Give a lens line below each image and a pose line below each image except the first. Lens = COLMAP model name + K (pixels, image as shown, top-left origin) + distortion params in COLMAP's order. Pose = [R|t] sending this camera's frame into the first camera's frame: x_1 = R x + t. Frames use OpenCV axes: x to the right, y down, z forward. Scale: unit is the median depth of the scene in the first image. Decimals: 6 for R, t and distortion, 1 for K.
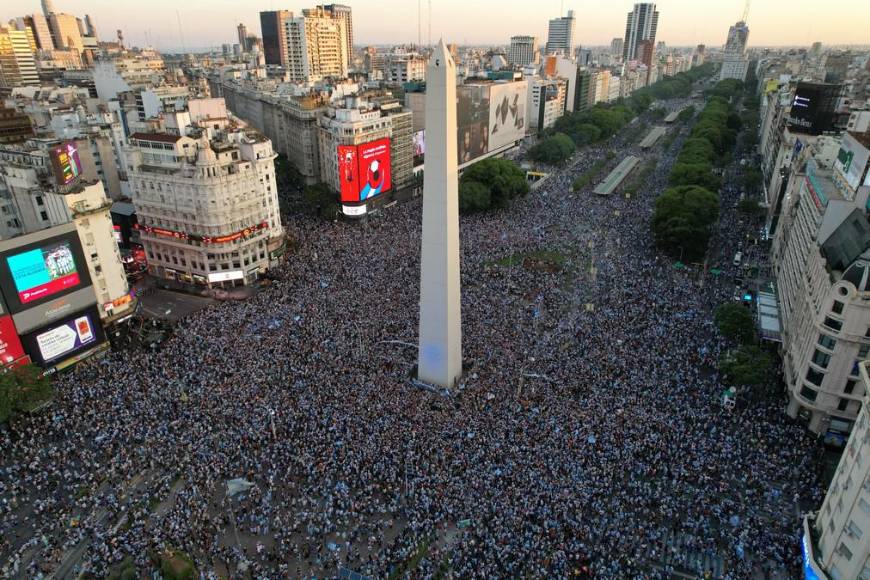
lens RADIAL K [[555.6, 0, 435.0], [0, 555.6, 290.0], [0, 0, 1]] dist [-0.080698, 0.077202]
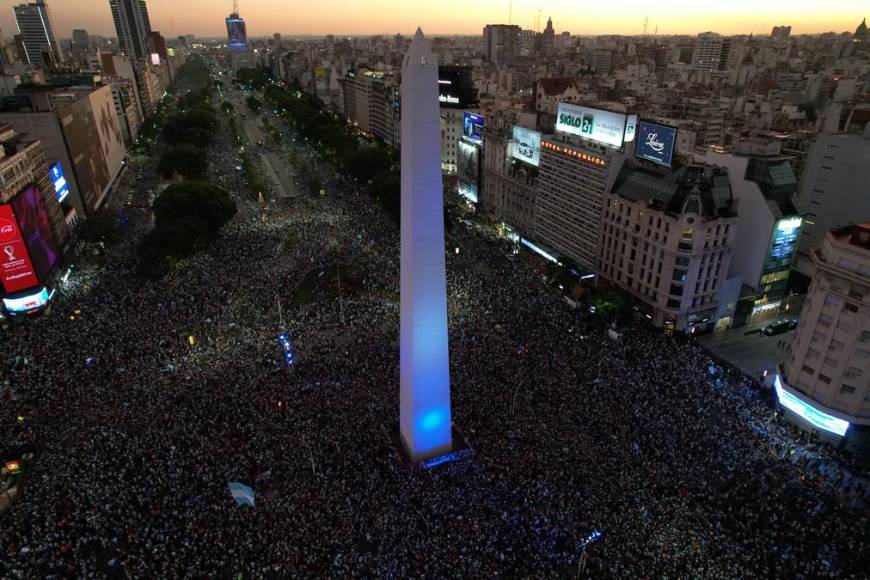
lens RADIAL K [[555.6, 0, 435.0], [0, 555.6, 290.0], [0, 0, 1]] dist [-0.080698, 0.077202]
pose [[0.654078, -0.324910, 0.683093, -0.347056], [0.316344, 0.937783, 0.143145, -0.127459], [-0.687101, 0.122464, 0.716166, 0.281758]]
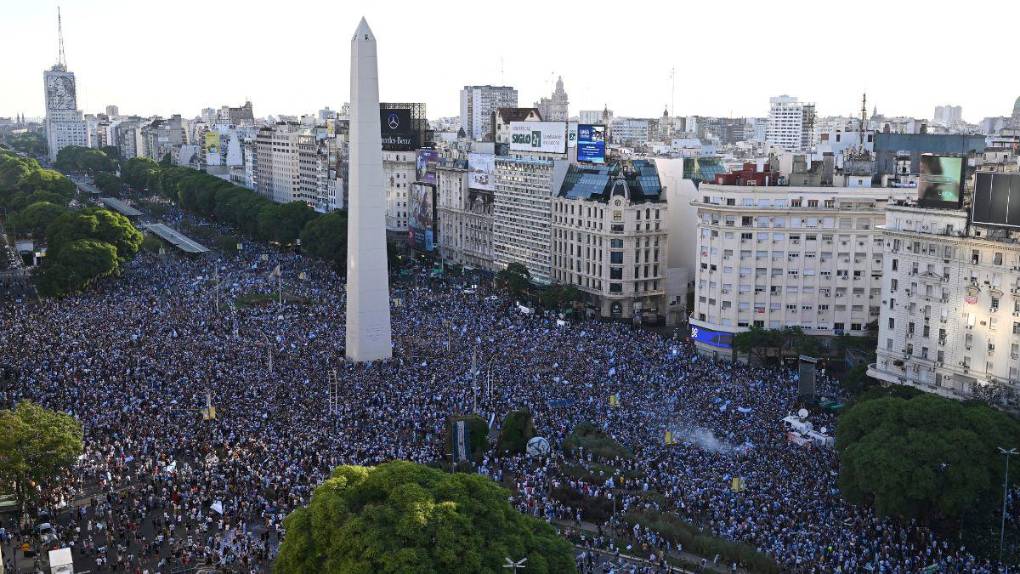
lens RADIAL K [[1061.1, 0, 510.0], [0, 1061.1, 287.0], [0, 0, 1]] dist [-0.002401, -0.004616]
pose [[0.565468, -0.127418, 0.814869, -0.953902], [0.336114, 0.937832, -0.086597, 0.200116], [-0.753175, 0.322857, 0.573141, -0.169008]]
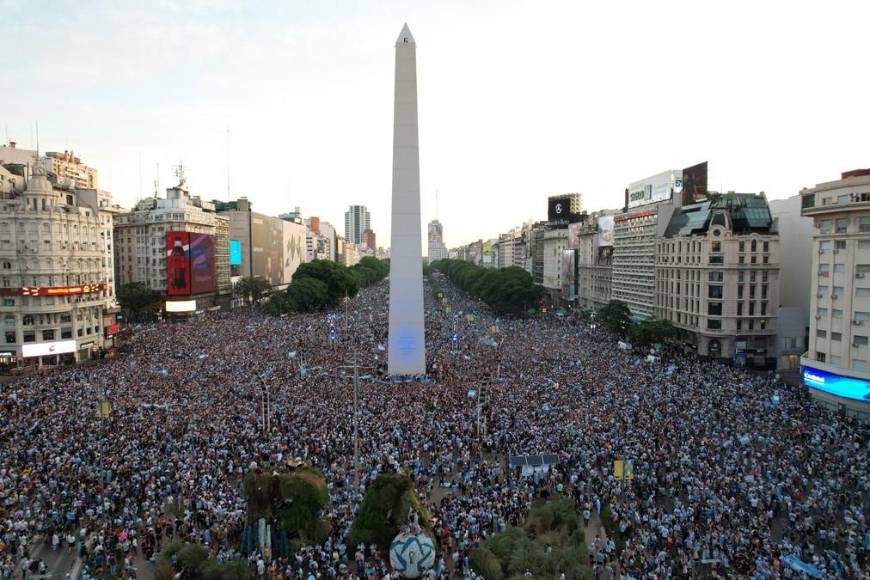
lens RADIAL K [[555.6, 0, 435.0], [0, 555.6, 290.0], [0, 0, 1]] dist [-0.080698, 0.077202]
pose [[0.873042, -0.027298, 0.486881, -0.282804], [0.202263, 0.928768, -0.310611, 0.230774], [-0.443720, 0.369655, 0.816375, 0.153472]]
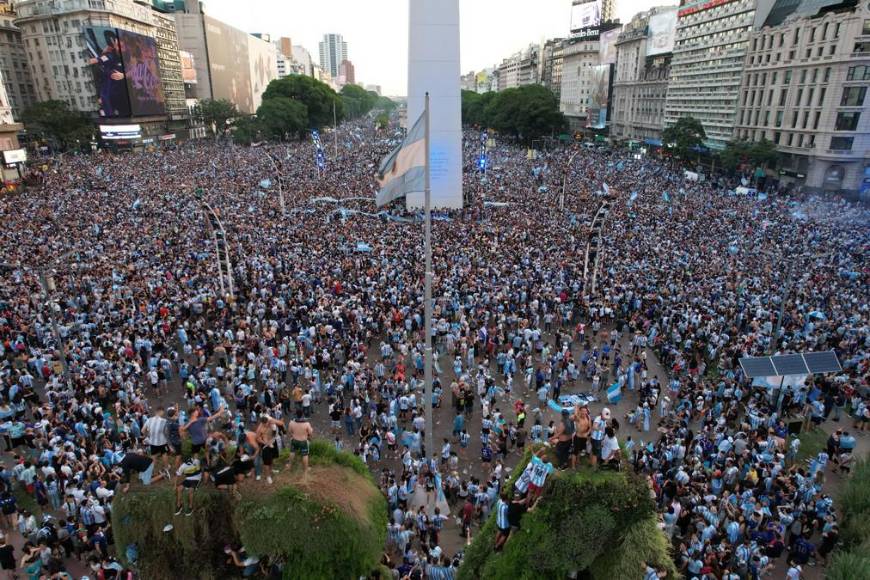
lens RADIAL K [[555.6, 0, 435.0], [0, 555.6, 290.0], [0, 0, 1]] dist [-0.080698, 0.077202]
pose [[0.855875, -0.166794, 0.489549, -0.229657], [0.213315, 0.976150, -0.040353, 0.197724], [-0.471143, 0.138965, 0.871041, 0.350963]]
